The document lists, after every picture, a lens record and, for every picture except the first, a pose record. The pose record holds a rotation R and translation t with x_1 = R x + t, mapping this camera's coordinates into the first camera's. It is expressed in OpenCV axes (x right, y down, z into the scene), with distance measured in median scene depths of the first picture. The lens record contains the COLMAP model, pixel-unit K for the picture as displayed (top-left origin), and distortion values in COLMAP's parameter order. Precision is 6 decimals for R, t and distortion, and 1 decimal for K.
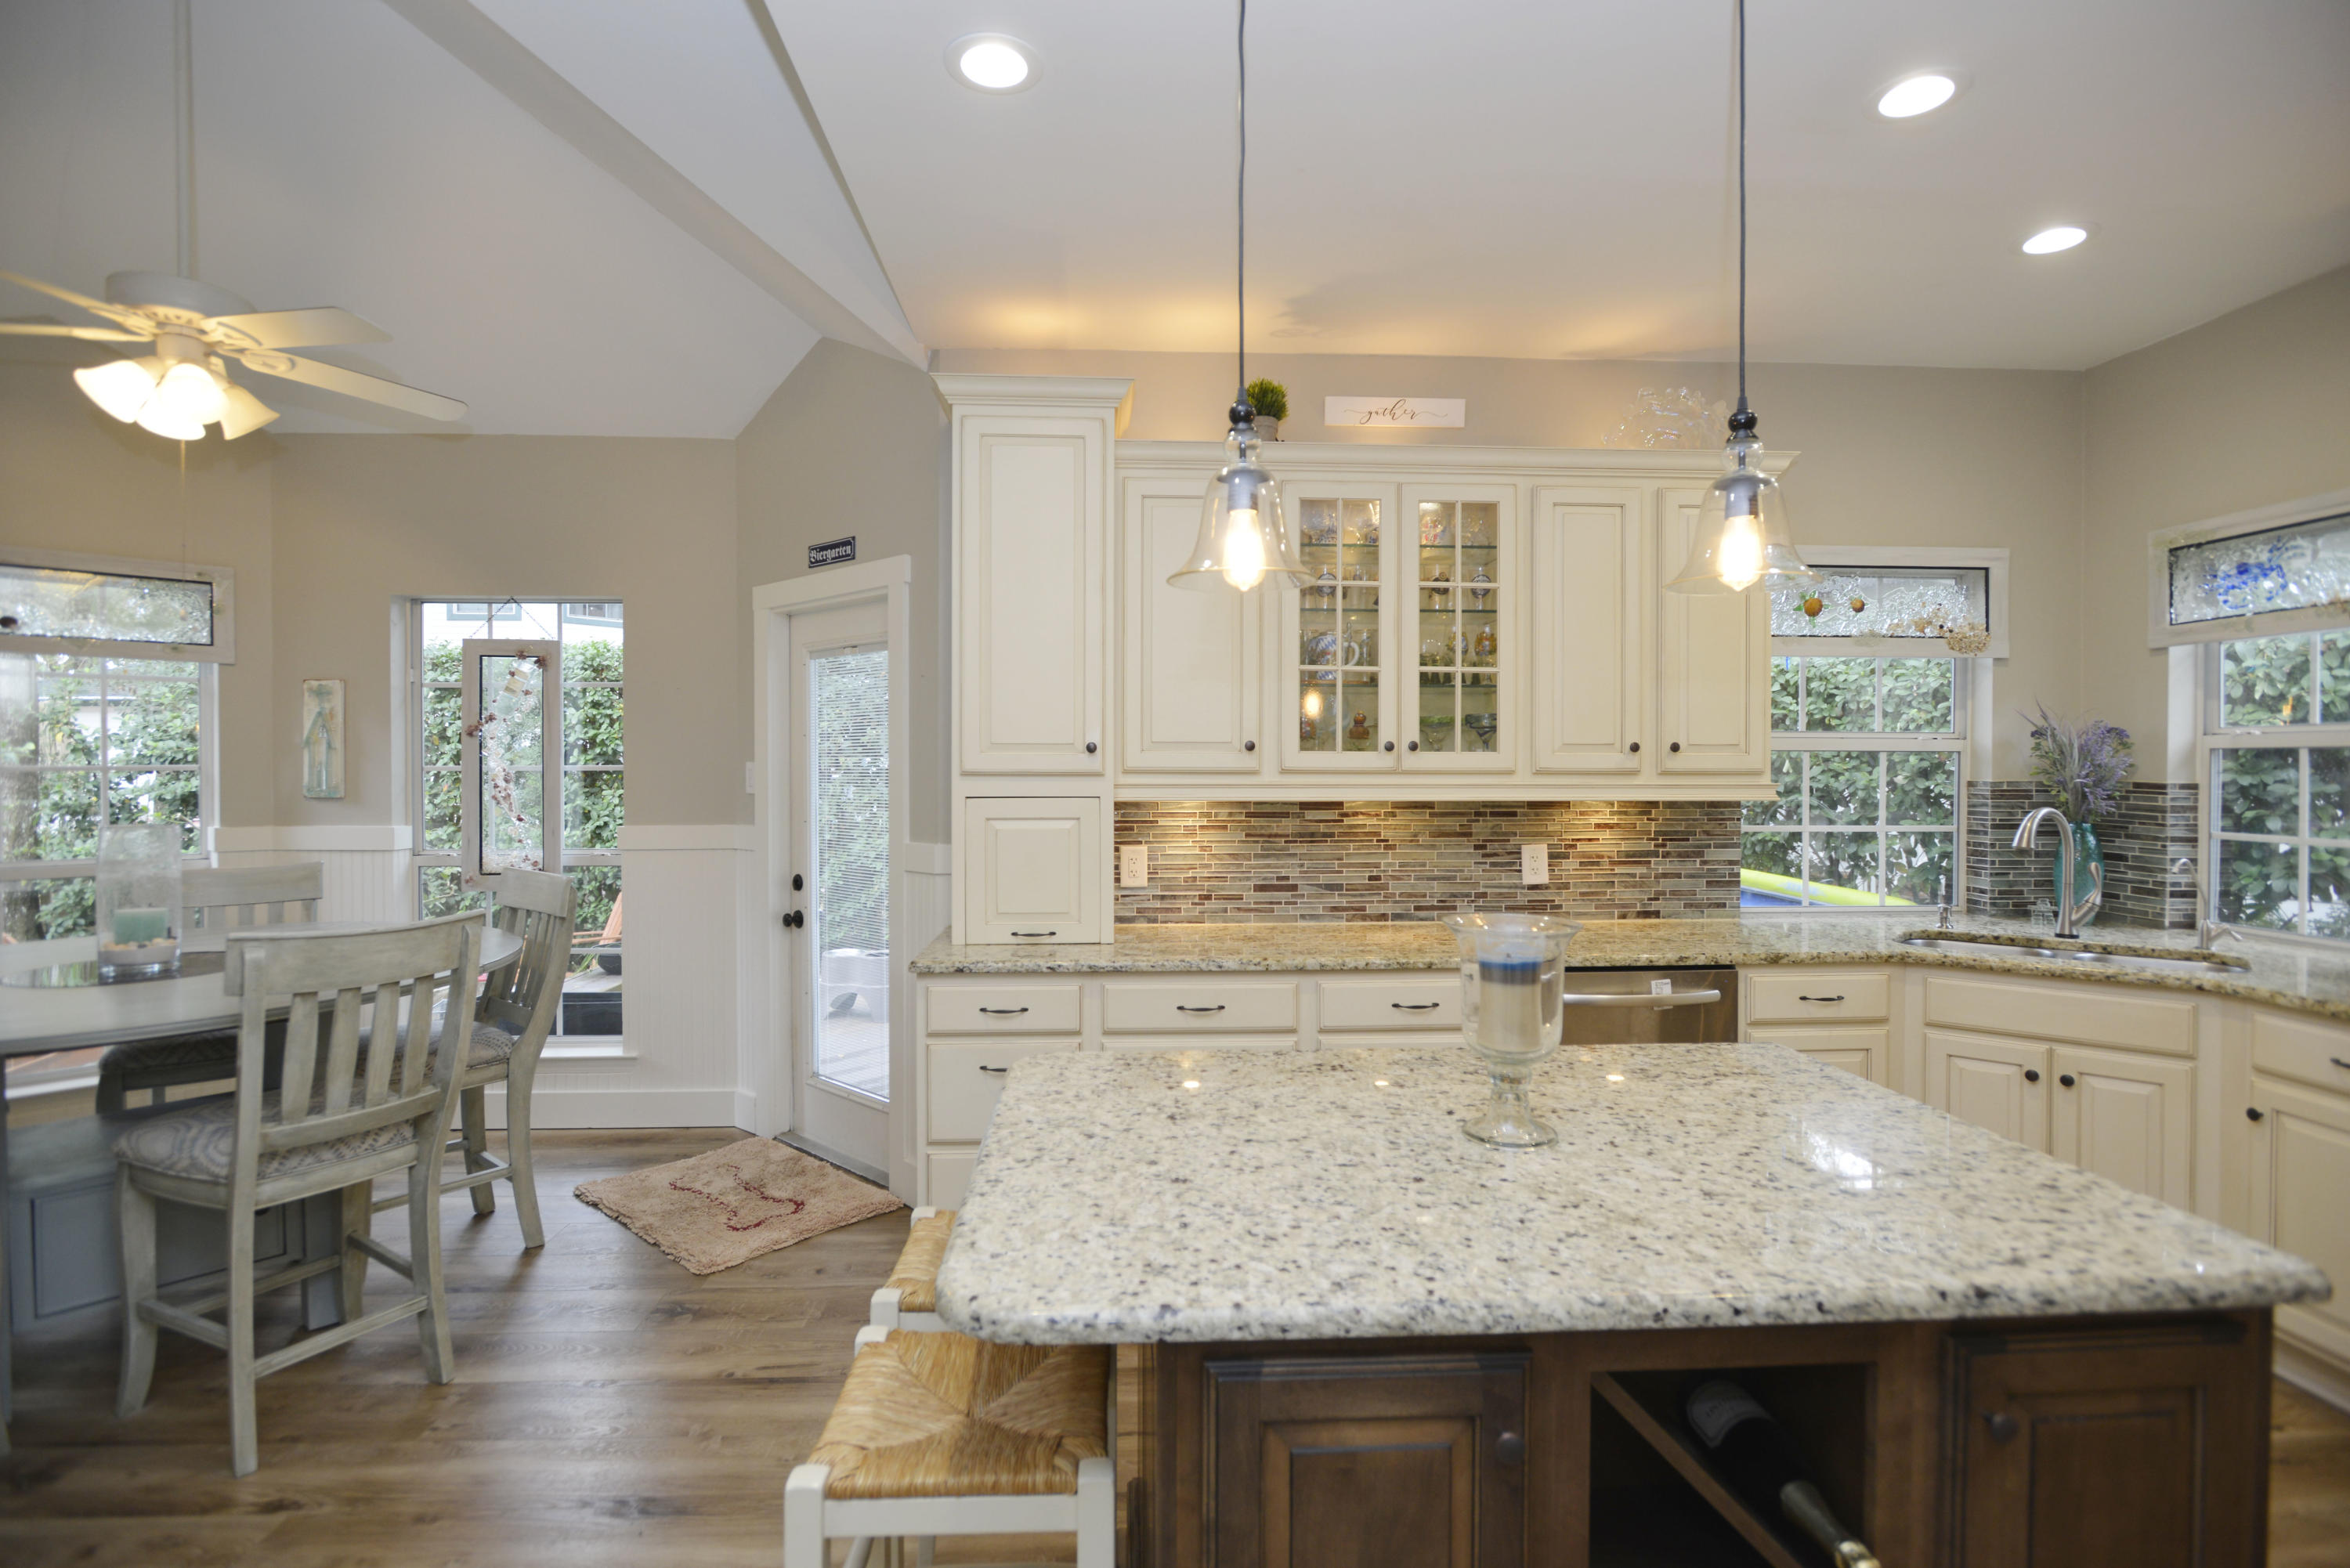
lens RADIAL K [[1116.1, 0, 1176.7], [0, 1116.1, 778.0], [0, 0, 1]] dist [-0.011969, -0.000207]
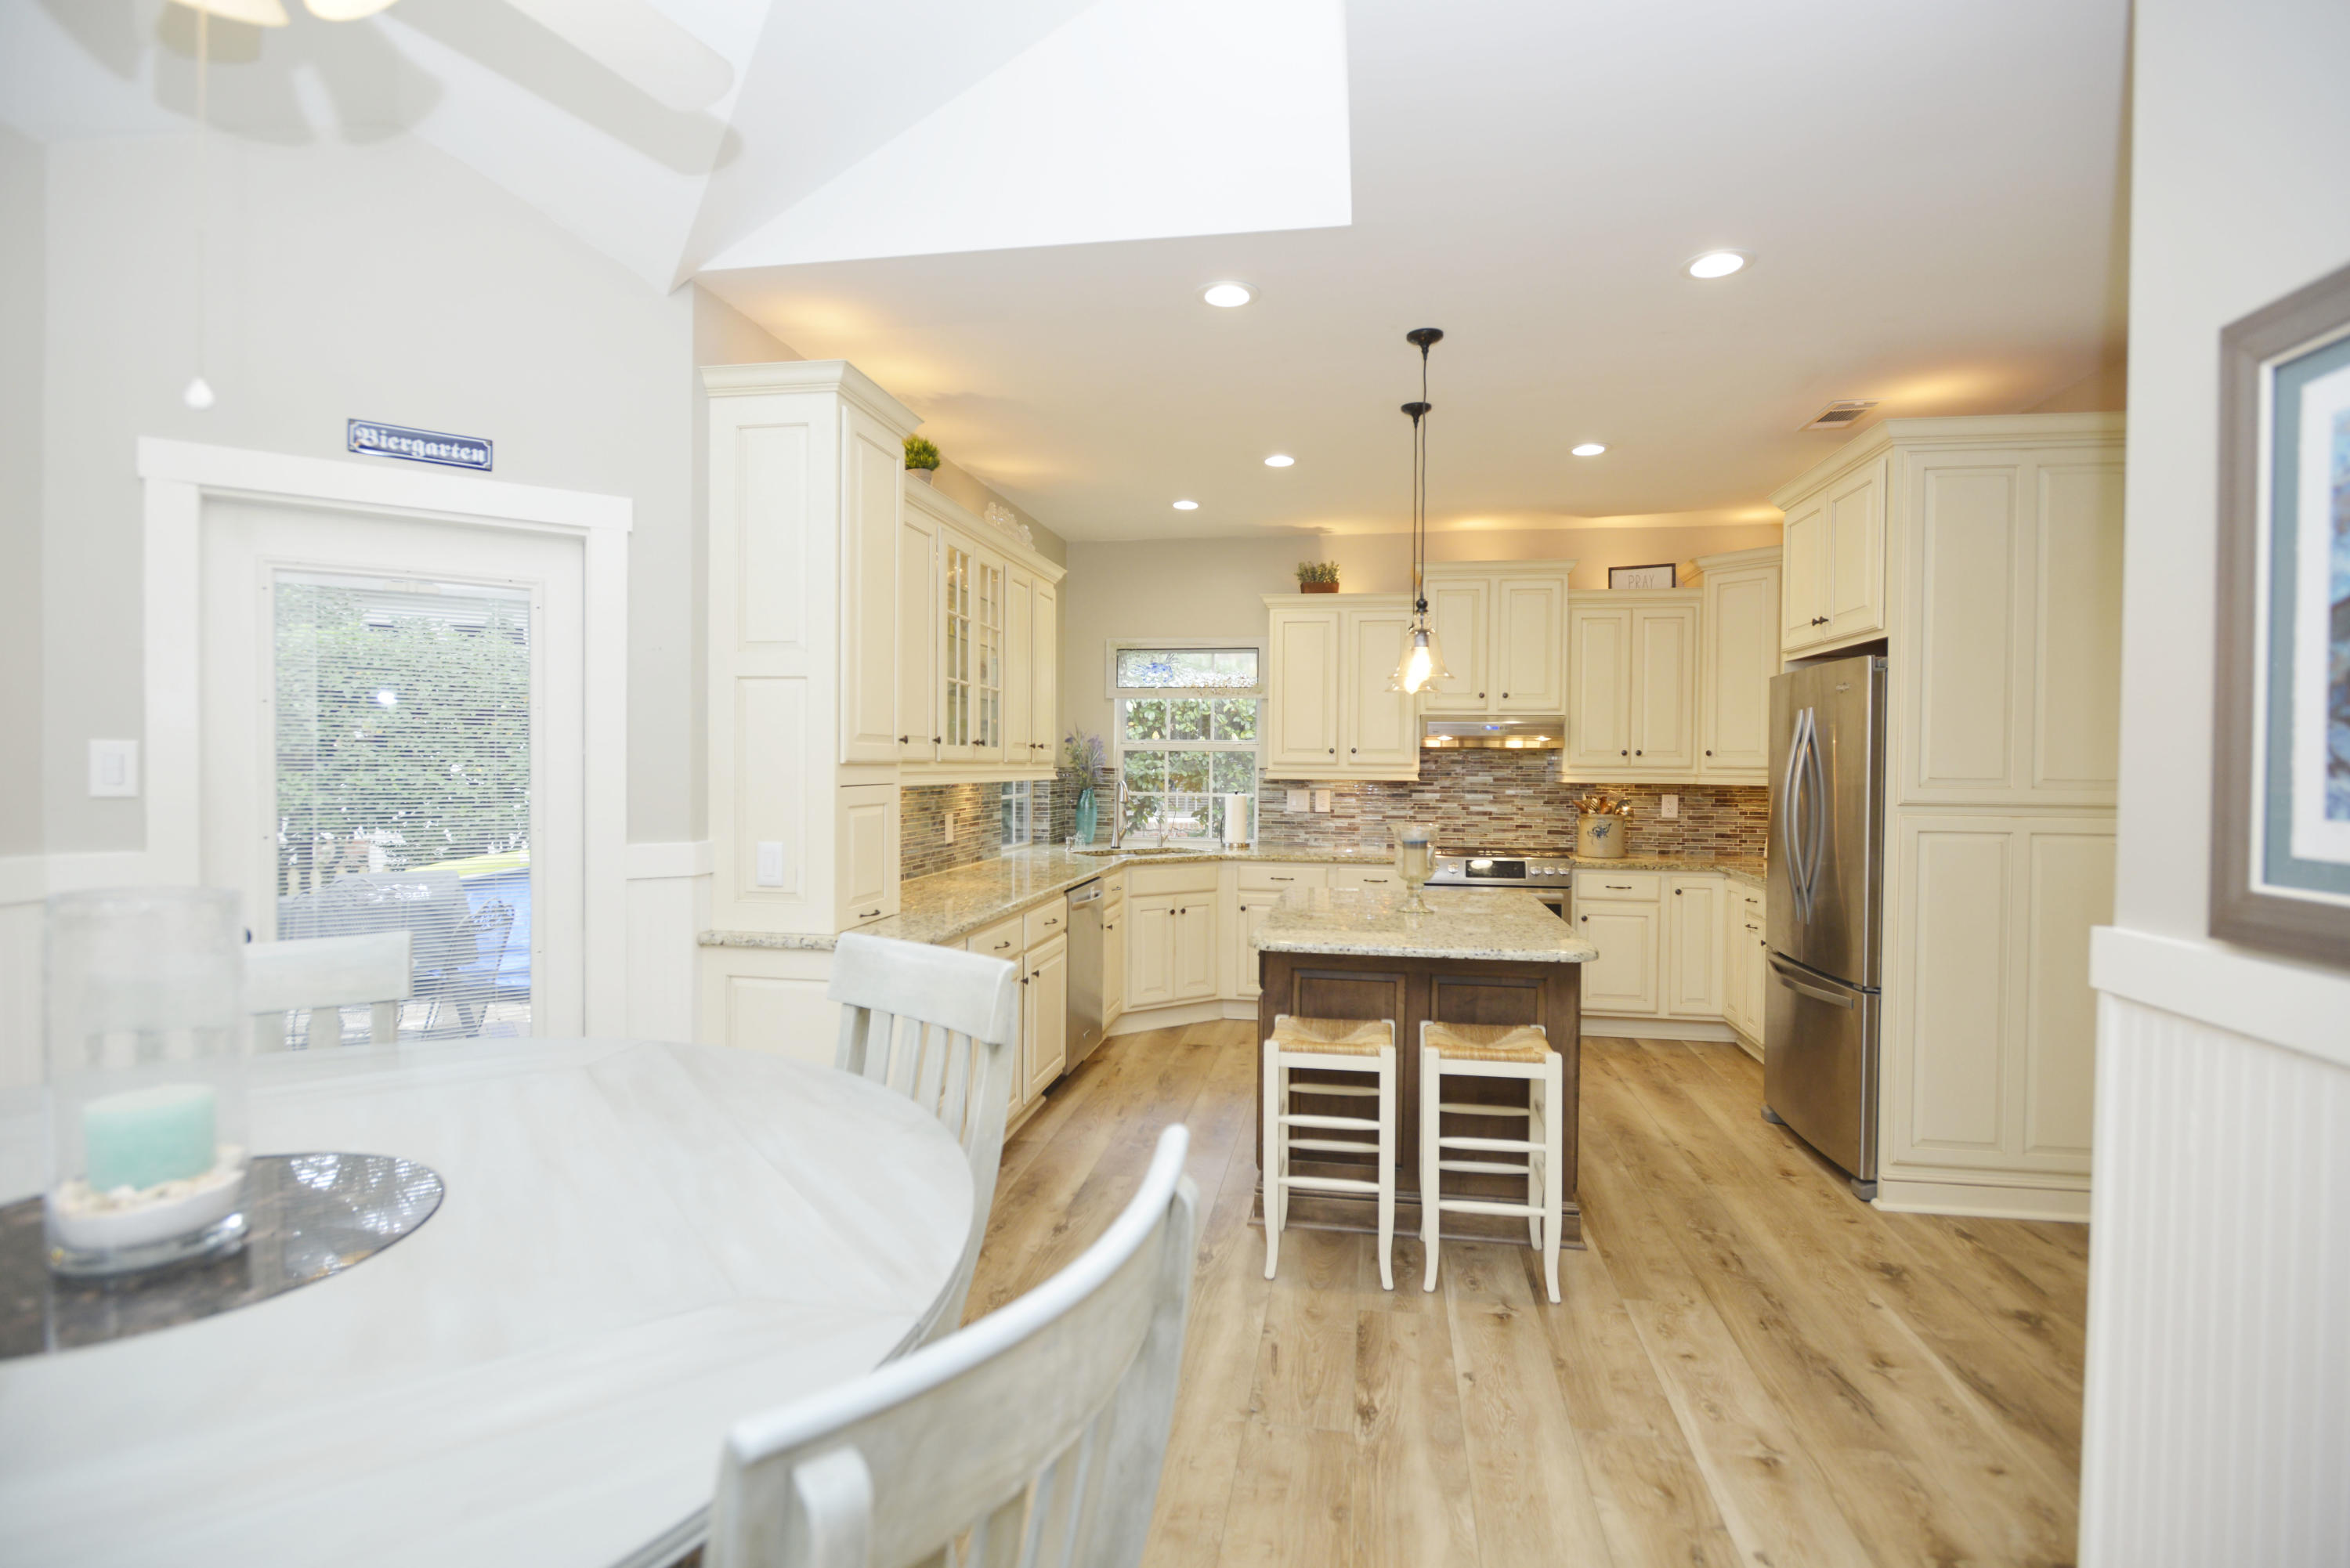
lens RADIAL K [[1116.1, 0, 1174.8], [0, 1116.1, 779.5], [0, 0, 1]] dist [-0.011969, -0.000207]
pose [[0.230622, -0.014570, 0.972934, -1.046672], [0.000967, 0.999891, 0.014744, -0.003463], [-0.973043, -0.002459, 0.230611, 0.451808]]
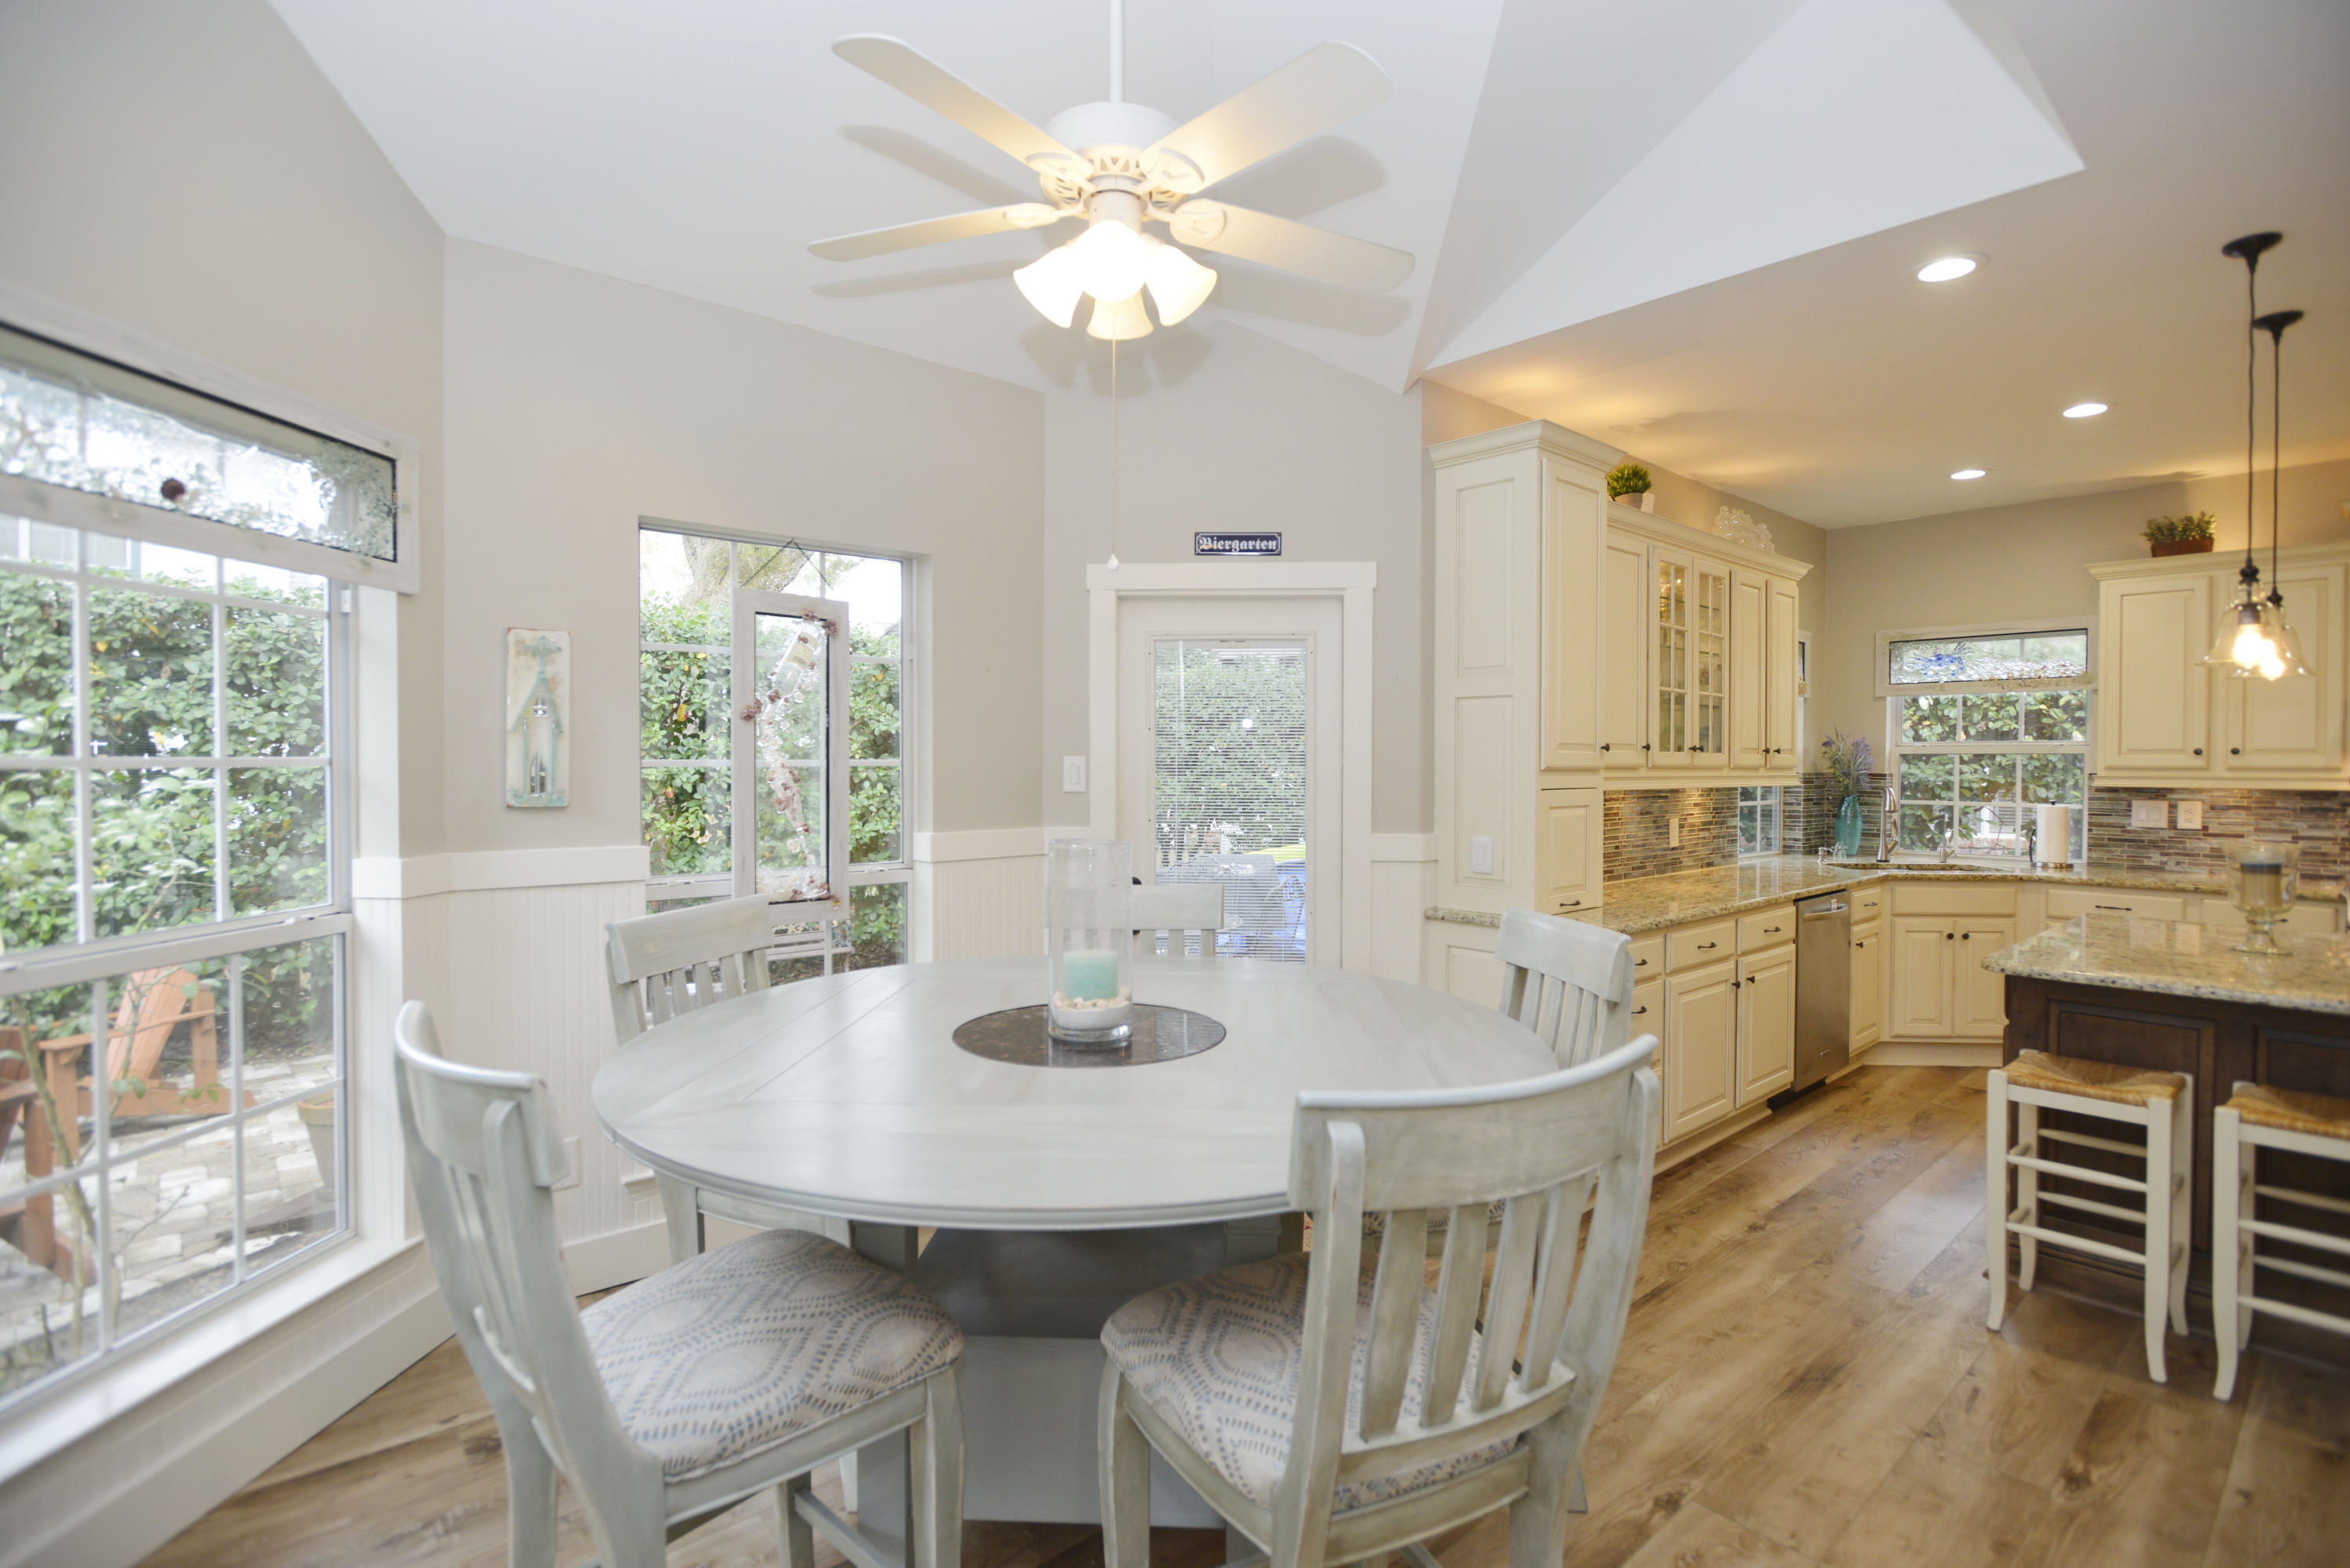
lens RADIAL K [[1116.1, 0, 1175.0], [0, 1116.1, 776.9], [0, 0, 1]] dist [-0.011969, -0.000207]
pose [[0.786833, -0.006384, 0.617133, -1.142096], [0.003816, 0.999978, 0.005478, -0.003557], [-0.617154, -0.001956, 0.786840, 0.310733]]
